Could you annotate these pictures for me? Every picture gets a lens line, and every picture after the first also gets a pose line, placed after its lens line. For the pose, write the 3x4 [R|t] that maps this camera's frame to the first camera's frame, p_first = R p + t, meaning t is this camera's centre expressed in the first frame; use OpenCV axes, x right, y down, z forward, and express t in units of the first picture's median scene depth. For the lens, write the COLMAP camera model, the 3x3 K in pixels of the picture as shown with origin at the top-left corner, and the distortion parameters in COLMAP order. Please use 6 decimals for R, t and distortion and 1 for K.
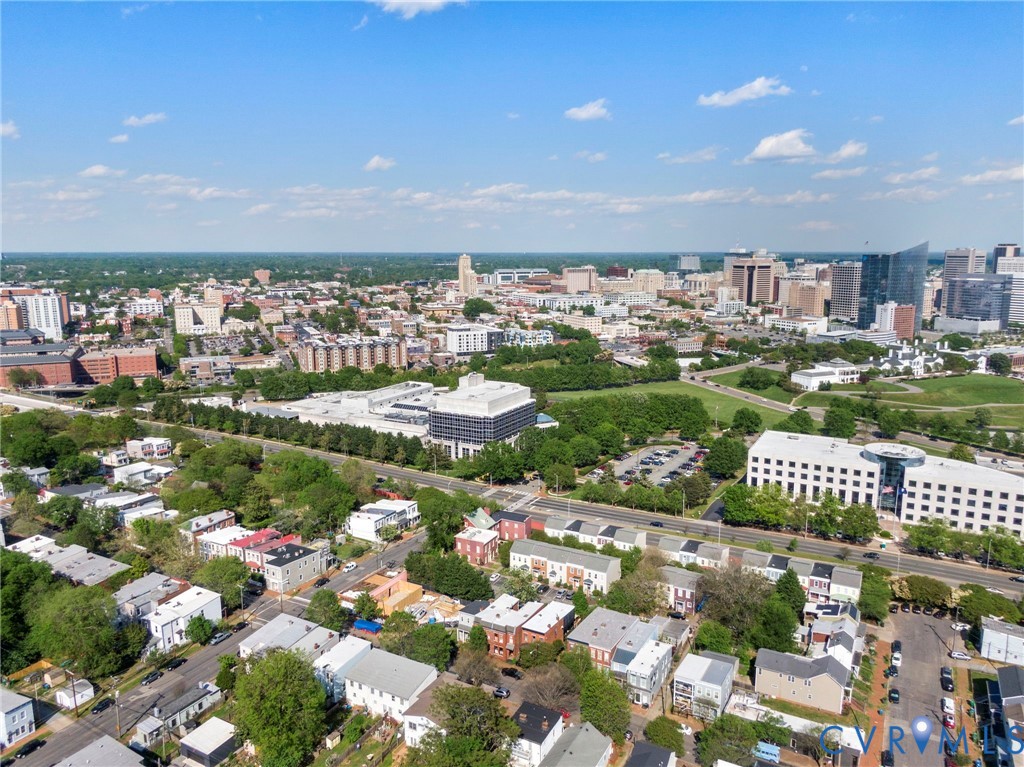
lens RADIAL K [[725.9, 0, 512.0], [0, 725.9, 383.5], [0, 0, 1]] dist [0.048452, -0.070187]
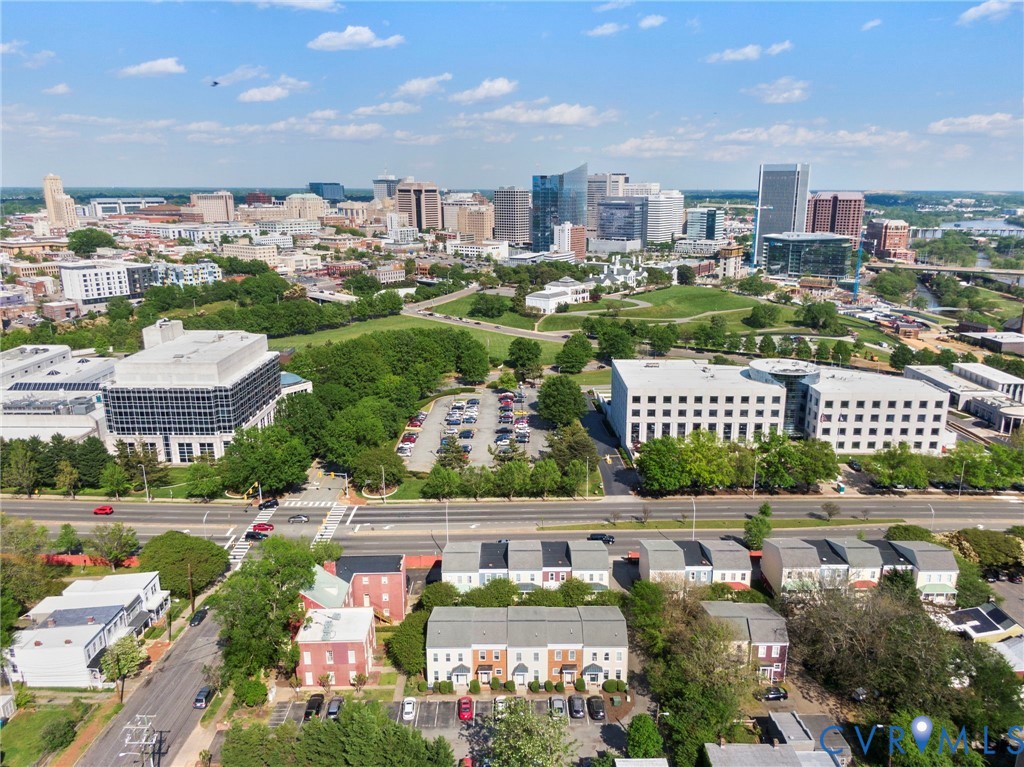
lens RADIAL K [[725.9, 0, 512.0], [0, 725.9, 383.5], [0, 0, 1]] dist [0.048452, -0.070187]
pose [[0.873624, -0.121650, 0.471151, -0.068989], [0.083475, 0.991359, 0.101184, 0.000760], [-0.479389, -0.049068, 0.876230, 0.219705]]
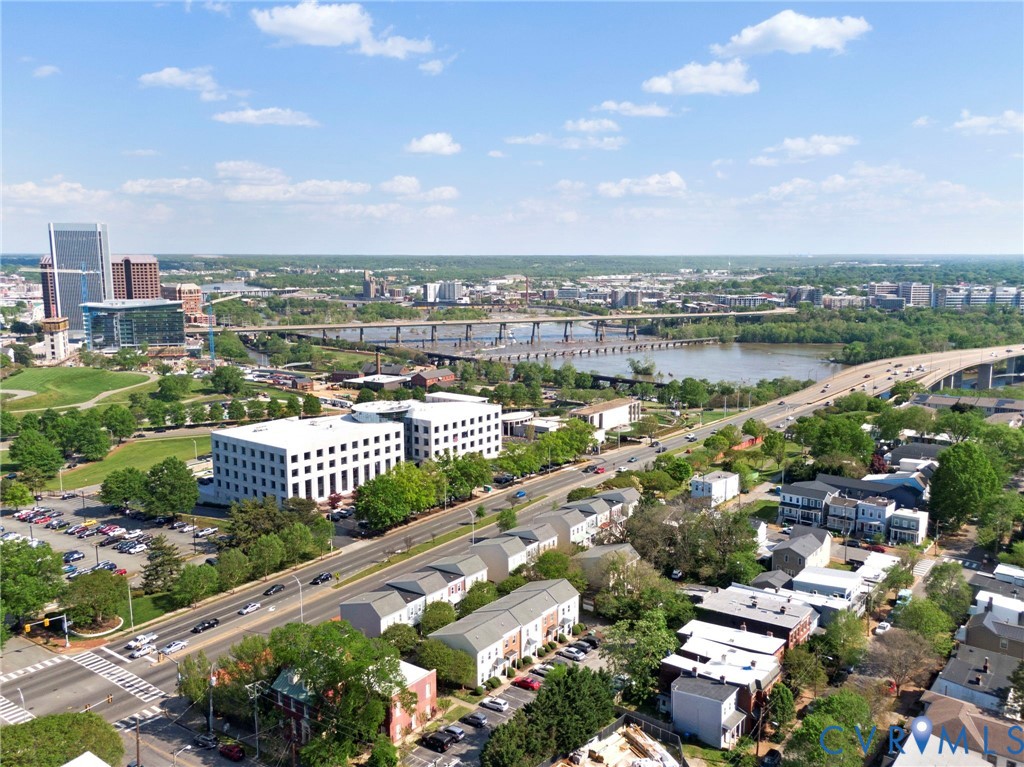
lens RADIAL K [[857.0, 0, 512.0], [0, 857.0, 383.5], [0, 0, 1]] dist [0.004385, 0.000731]
pose [[0.148440, -0.146825, 0.977961, -0.248483], [0.177053, 0.976884, 0.119789, -0.018093], [-0.972943, 0.155369, 0.171005, 0.339572]]
